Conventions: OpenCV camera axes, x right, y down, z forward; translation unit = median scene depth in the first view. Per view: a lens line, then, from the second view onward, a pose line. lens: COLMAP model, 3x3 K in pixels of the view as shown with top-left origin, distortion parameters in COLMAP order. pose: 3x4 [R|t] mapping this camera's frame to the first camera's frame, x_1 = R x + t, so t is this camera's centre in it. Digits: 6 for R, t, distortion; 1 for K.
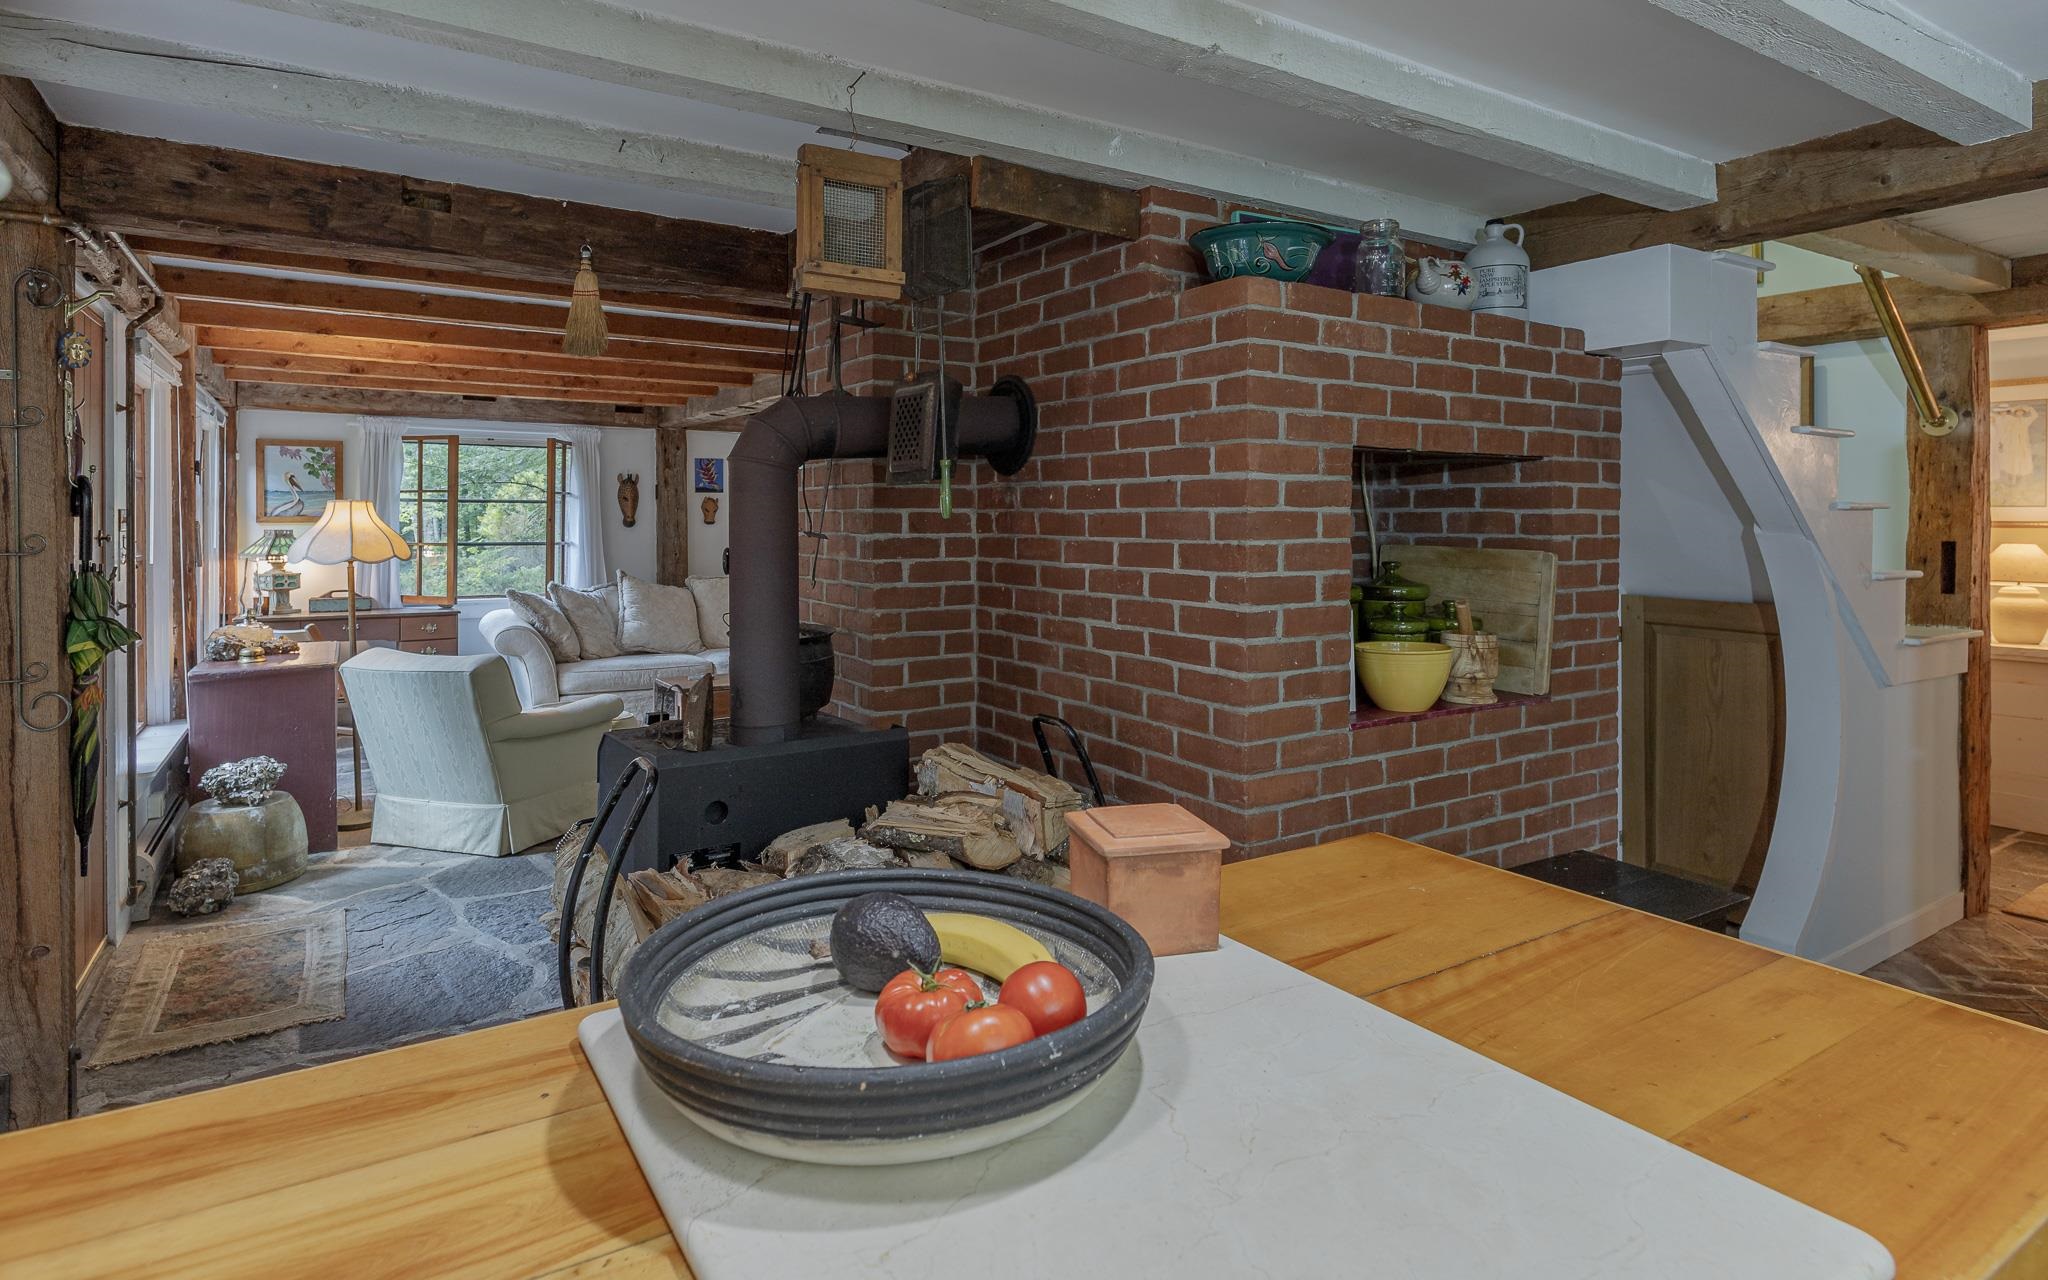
lens RADIAL K [[1092.9, 0, 1019.6], [0, 1092.9, 528.1], [0, 0, 1]] dist [-0.002014, -0.000516]
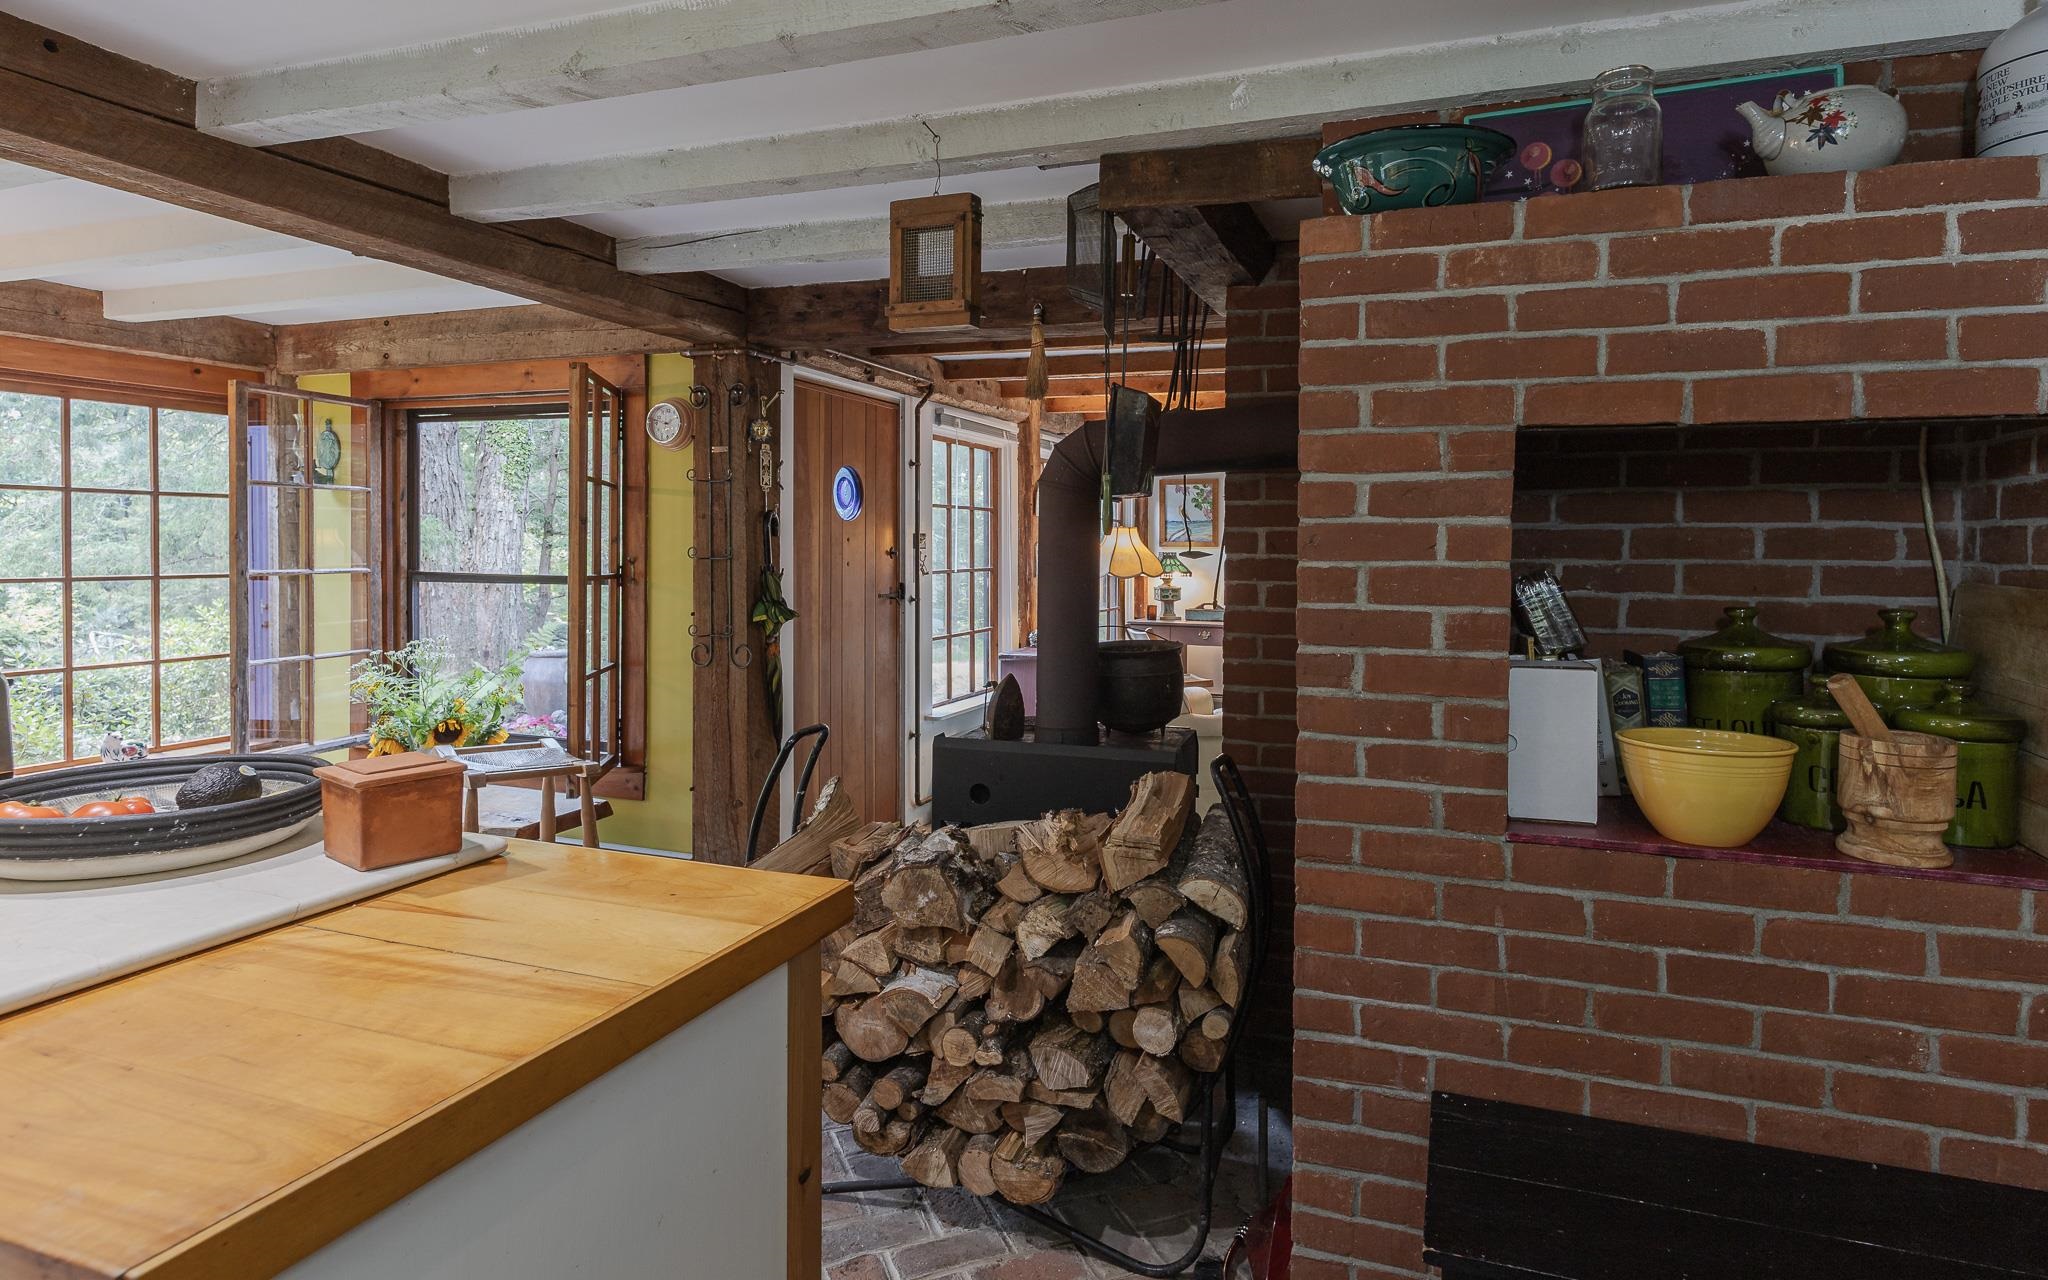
lens RADIAL K [[1102.4, 0, 1046.9], [0, 1102.4, 576.3], [0, 0, 1]] dist [0.000353, -0.001252]
pose [[0.618497, 0.026172, -0.785351, 0.651035], [-0.013389, 0.999651, 0.022769, 0.006171], [0.785673, -0.003568, 0.618632, 0.335958]]
